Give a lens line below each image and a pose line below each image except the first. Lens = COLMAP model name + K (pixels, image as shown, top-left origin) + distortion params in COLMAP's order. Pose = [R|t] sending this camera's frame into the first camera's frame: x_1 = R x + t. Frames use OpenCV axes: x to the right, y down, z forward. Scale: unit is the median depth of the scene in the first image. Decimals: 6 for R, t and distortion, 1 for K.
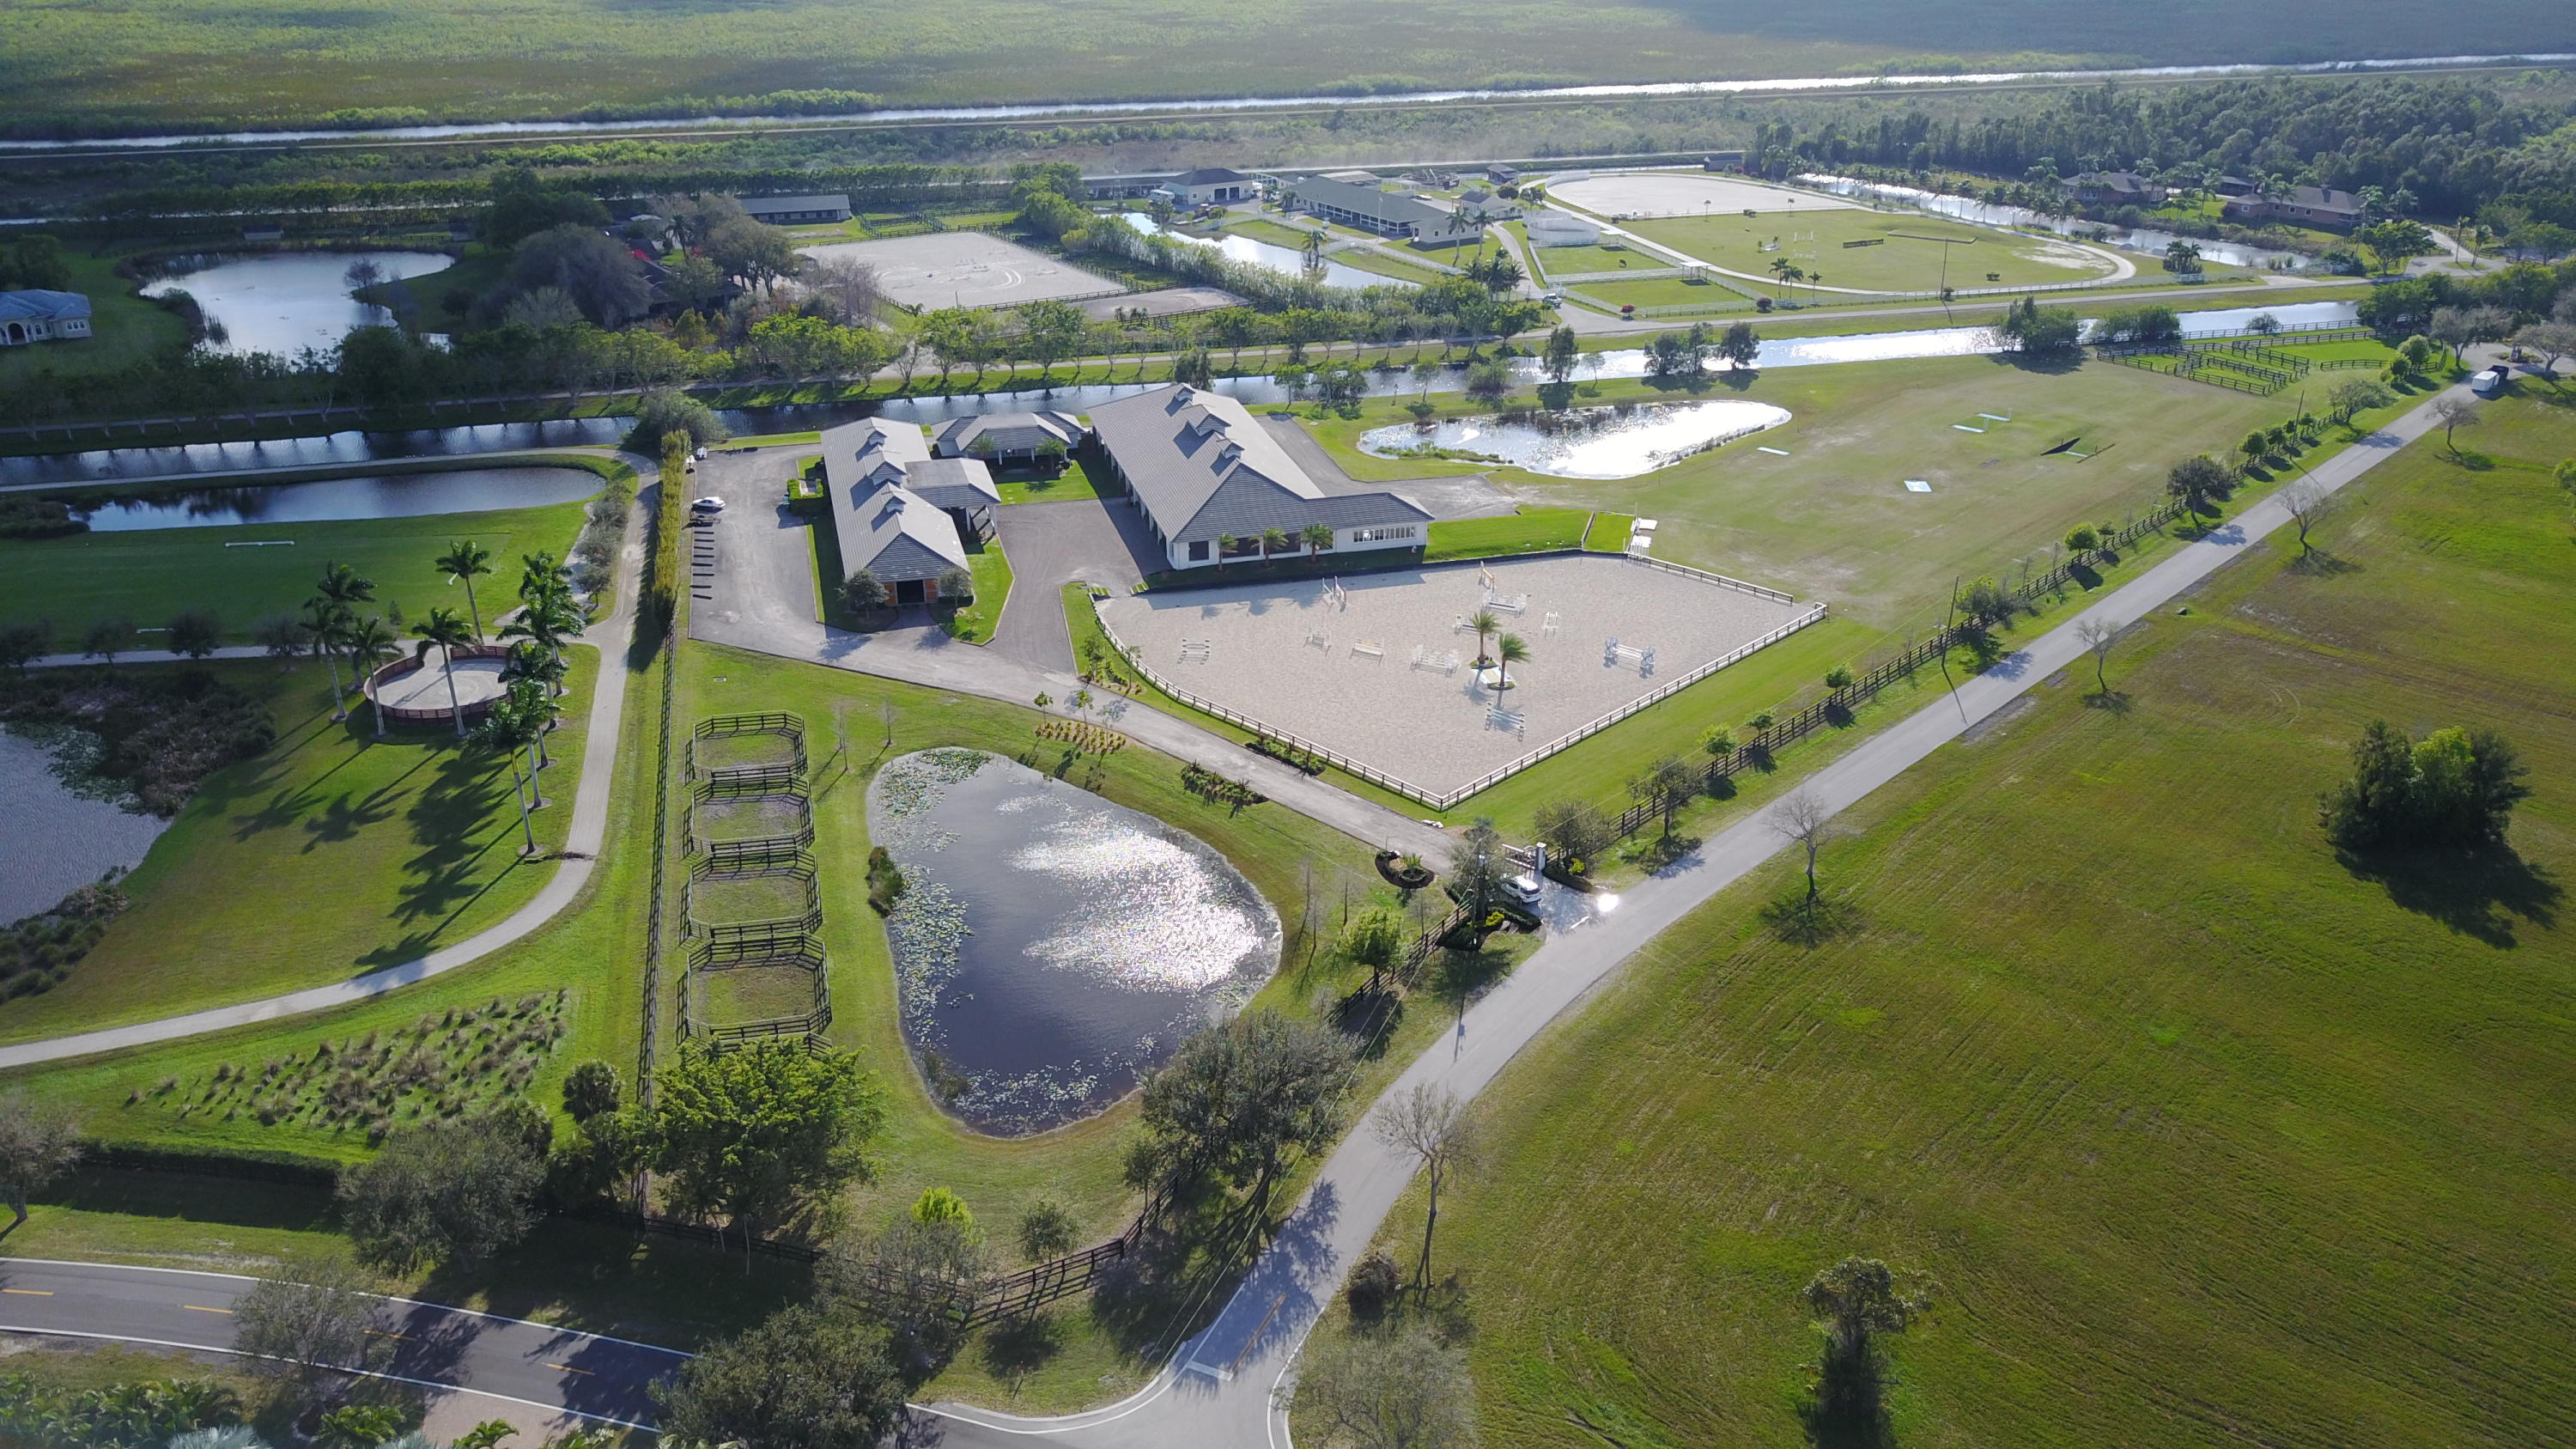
lens RADIAL K [[2044.7, 0, 1277.6], [0, 2044.7, 724.2], [0, 0, 1]] dist [0.005590, 0.014261]
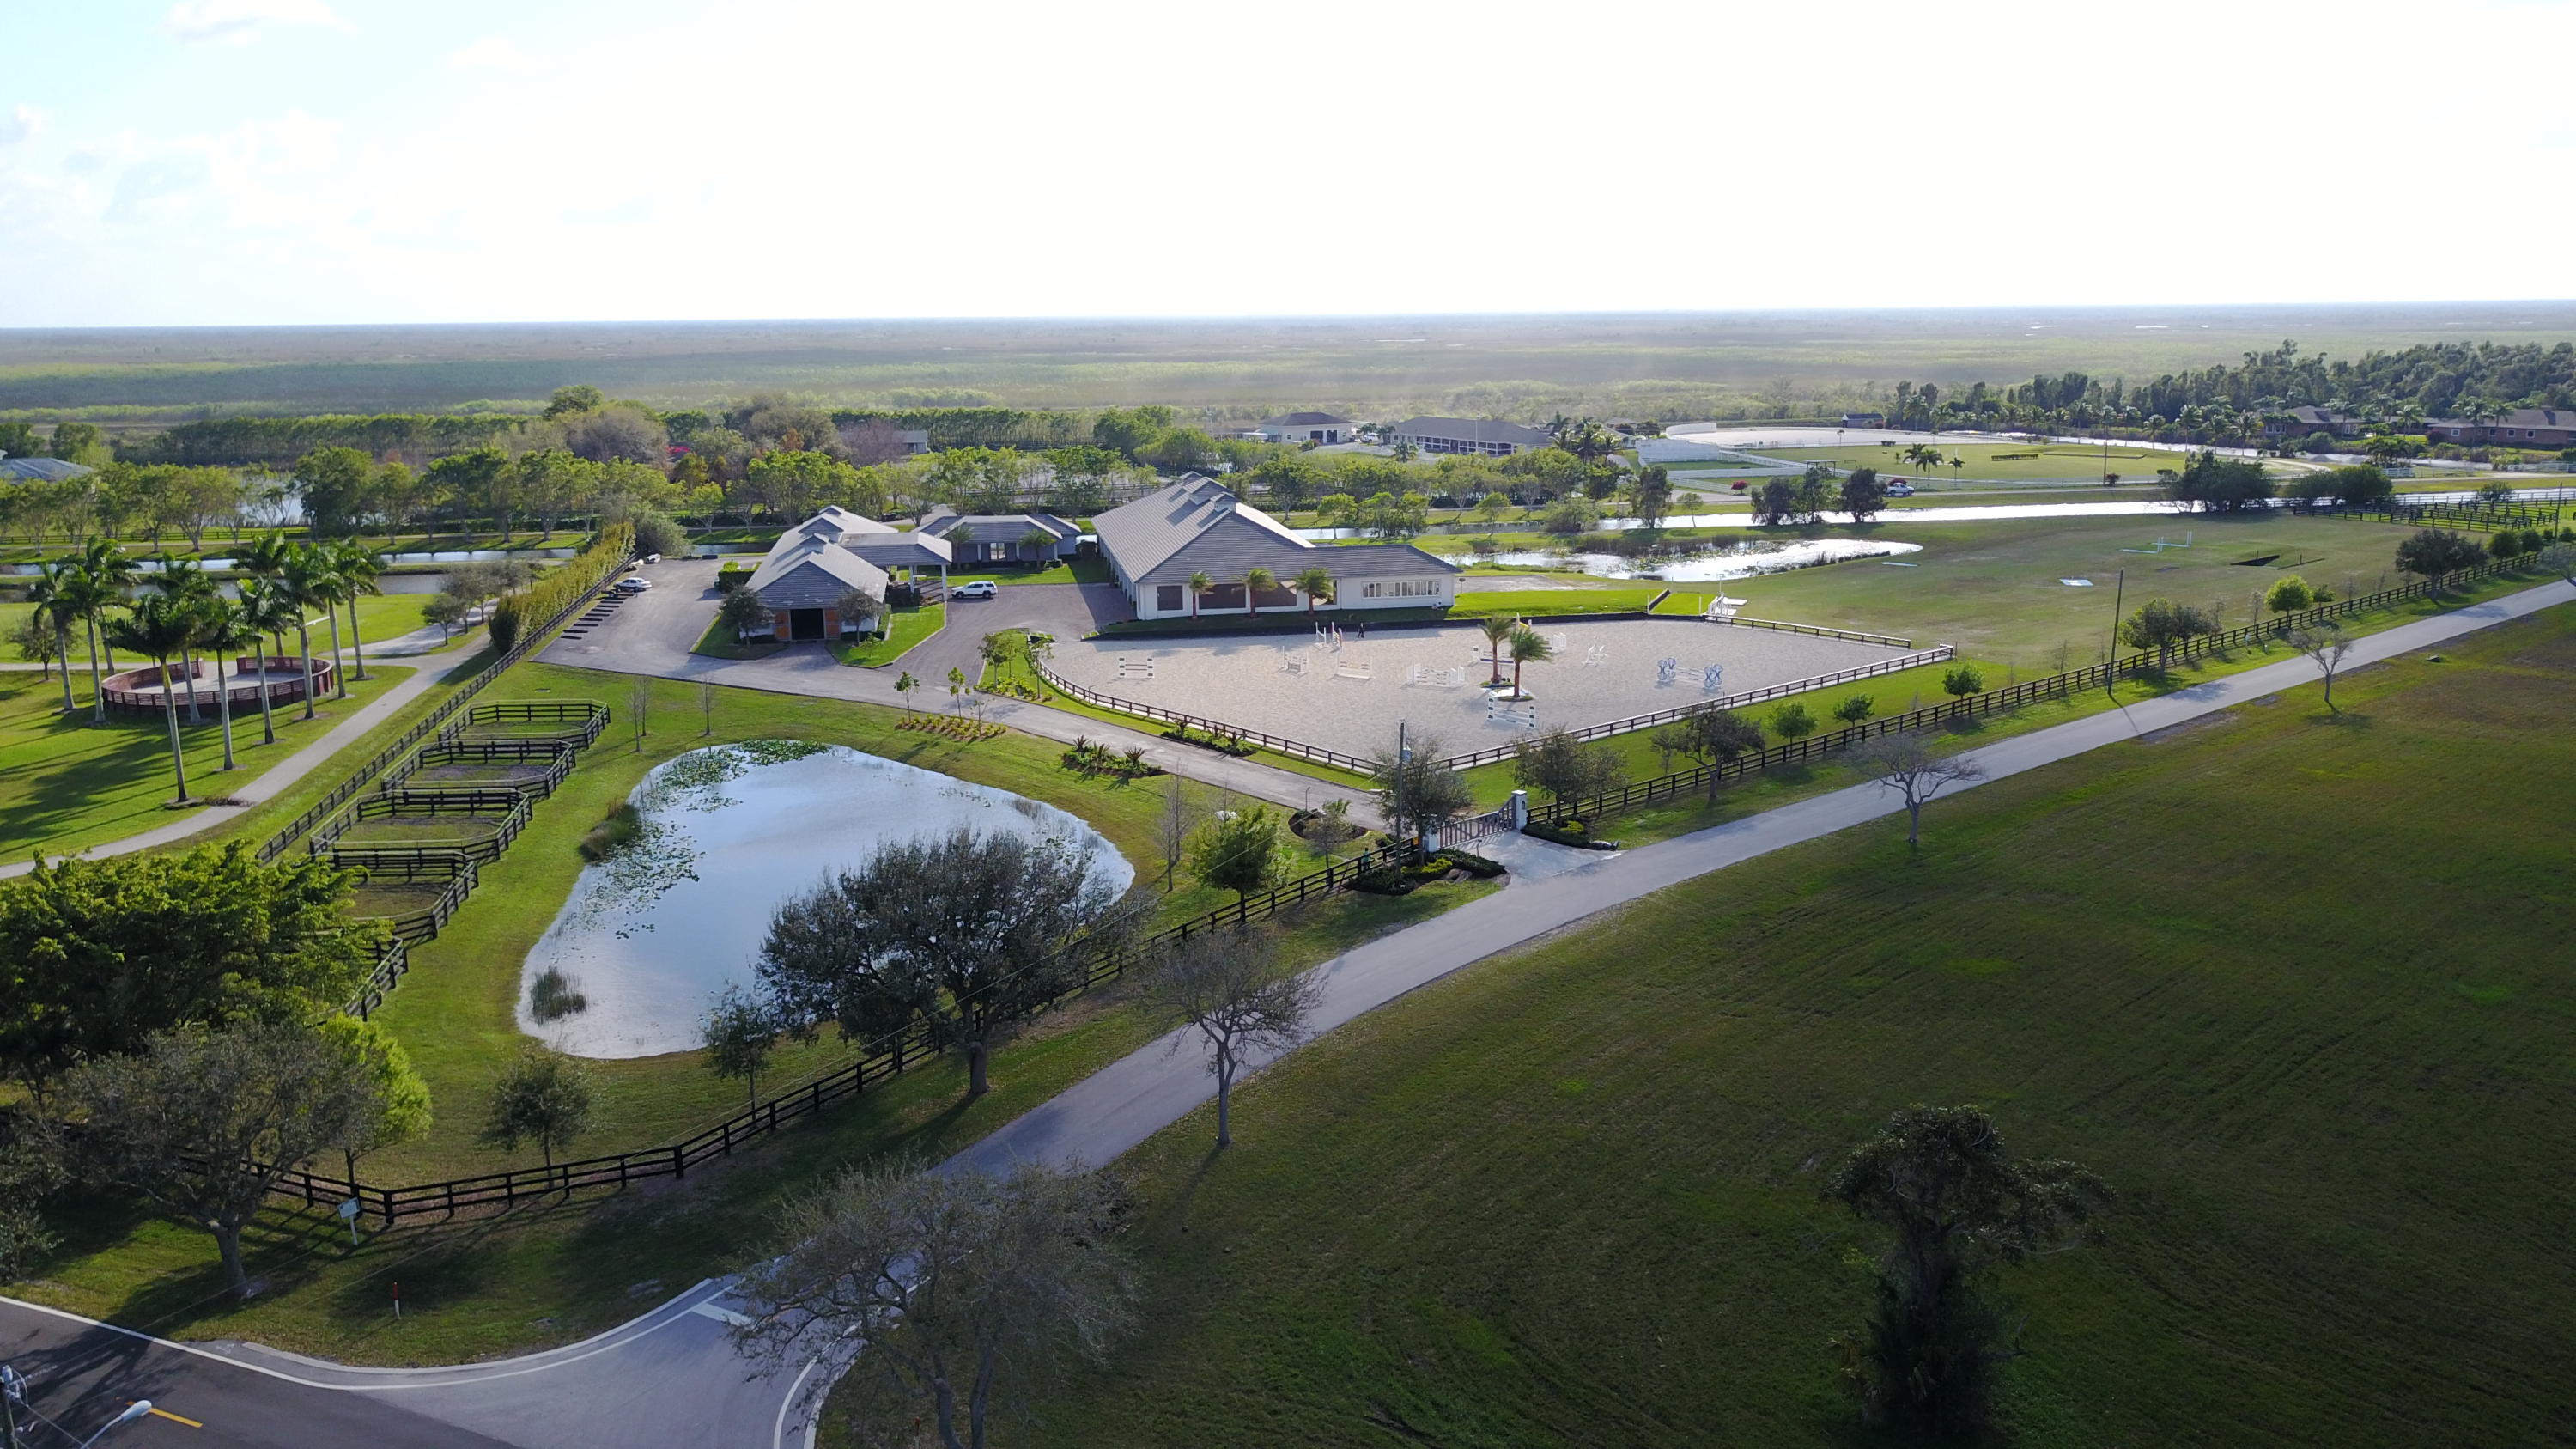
lens RADIAL K [[2047.5, 0, 1288.0], [0, 2047.5, 724.5], [0, 0, 1]] dist [-0.003880, 0.032089]
pose [[0.996588, 0.021832, -0.079591, 0.088401], [-0.037697, 0.978315, -0.203665, 0.153115], [0.073419, 0.205971, 0.975800, 0.257388]]
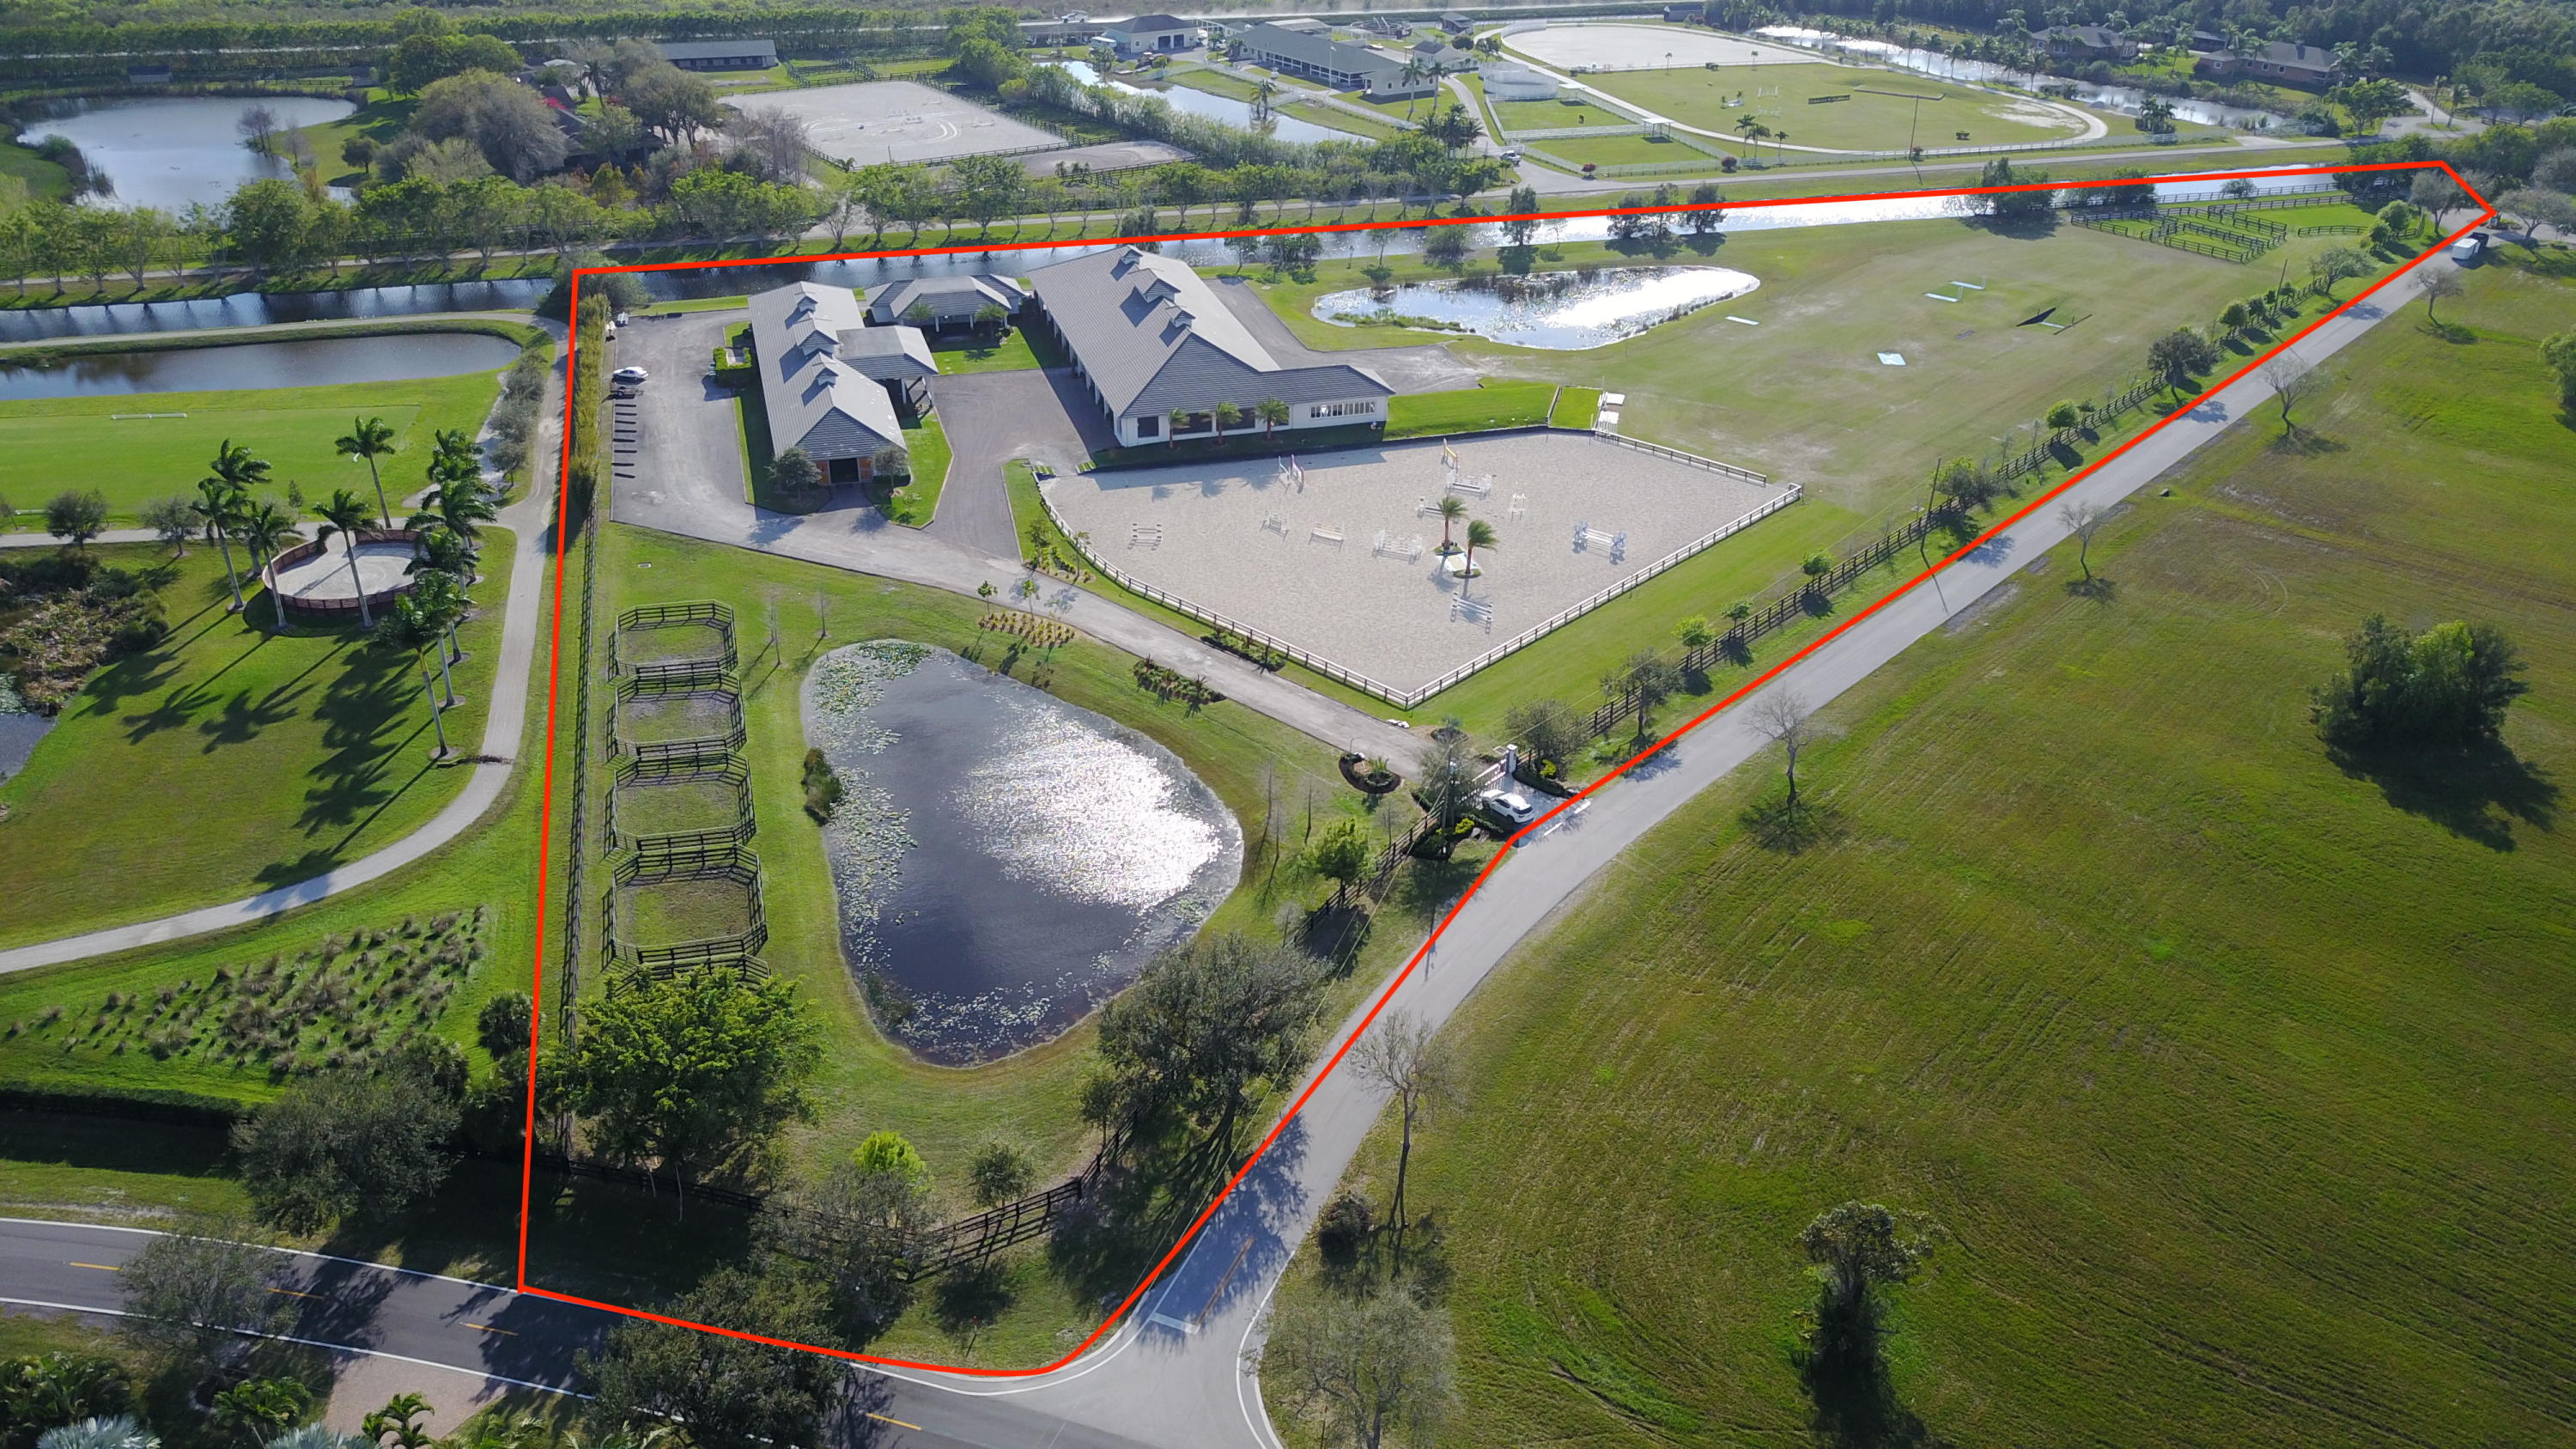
lens RADIAL K [[2047.5, 0, 1288.0], [0, 2047.5, 724.5], [0, 0, 1]] dist [-0.003880, 0.032089]
pose [[0.999459, -0.003637, 0.032679, -0.006057], [0.001358, 0.997582, 0.069493, -0.014959], [-0.032852, -0.069411, 0.997047, 0.042197]]
